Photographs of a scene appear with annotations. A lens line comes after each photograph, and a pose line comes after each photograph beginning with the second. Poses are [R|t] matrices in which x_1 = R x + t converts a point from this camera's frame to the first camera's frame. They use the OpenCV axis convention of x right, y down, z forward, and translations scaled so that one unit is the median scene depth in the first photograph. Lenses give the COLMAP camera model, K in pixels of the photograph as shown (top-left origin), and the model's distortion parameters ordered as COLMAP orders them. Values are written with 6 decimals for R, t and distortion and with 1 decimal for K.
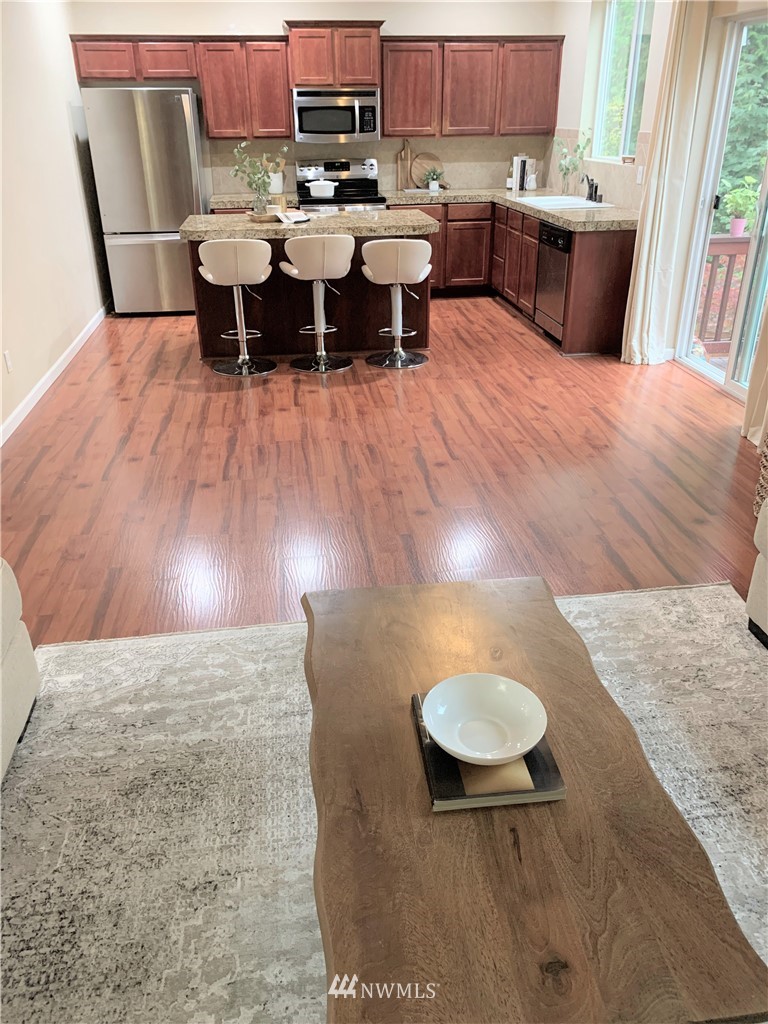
lens RADIAL K [[789.3, 0, 384.0], [0, 789.3, 512.0], [0, 0, 1]] dist [0.038215, -0.054210]
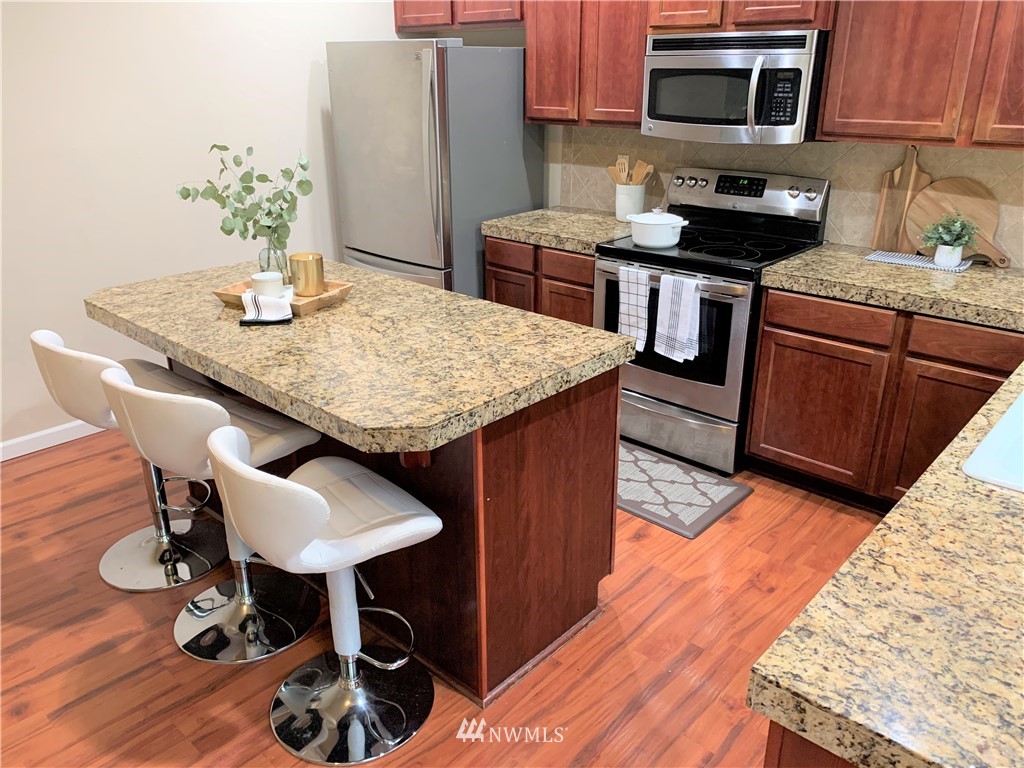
lens RADIAL K [[789.3, 0, 512.0], [0, 789.3, 384.0], [0, 0, 1]] dist [0.038215, -0.054210]
pose [[0.637382, 0.293668, -0.712392, 0.270507], [-0.345951, 0.935171, 0.075979, -0.355989], [0.688521, 0.198025, 0.697656, 0.674850]]
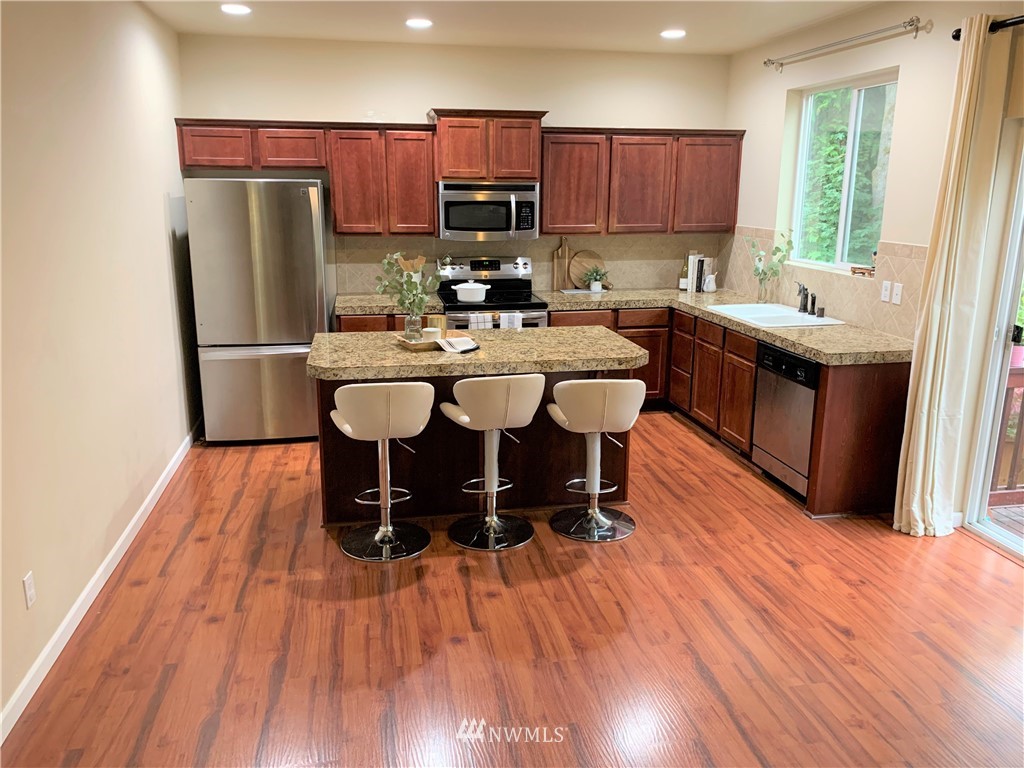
lens RADIAL K [[782.9, 0, 512.0], [0, 782.9, 384.0], [0, 0, 1]] dist [0.094888, -0.241320]
pose [[0.998348, 0.001263, 0.057445, -0.090562], [0.011252, 0.976106, -0.217004, -0.145997], [-0.056347, 0.217292, 0.974479, 0.235018]]
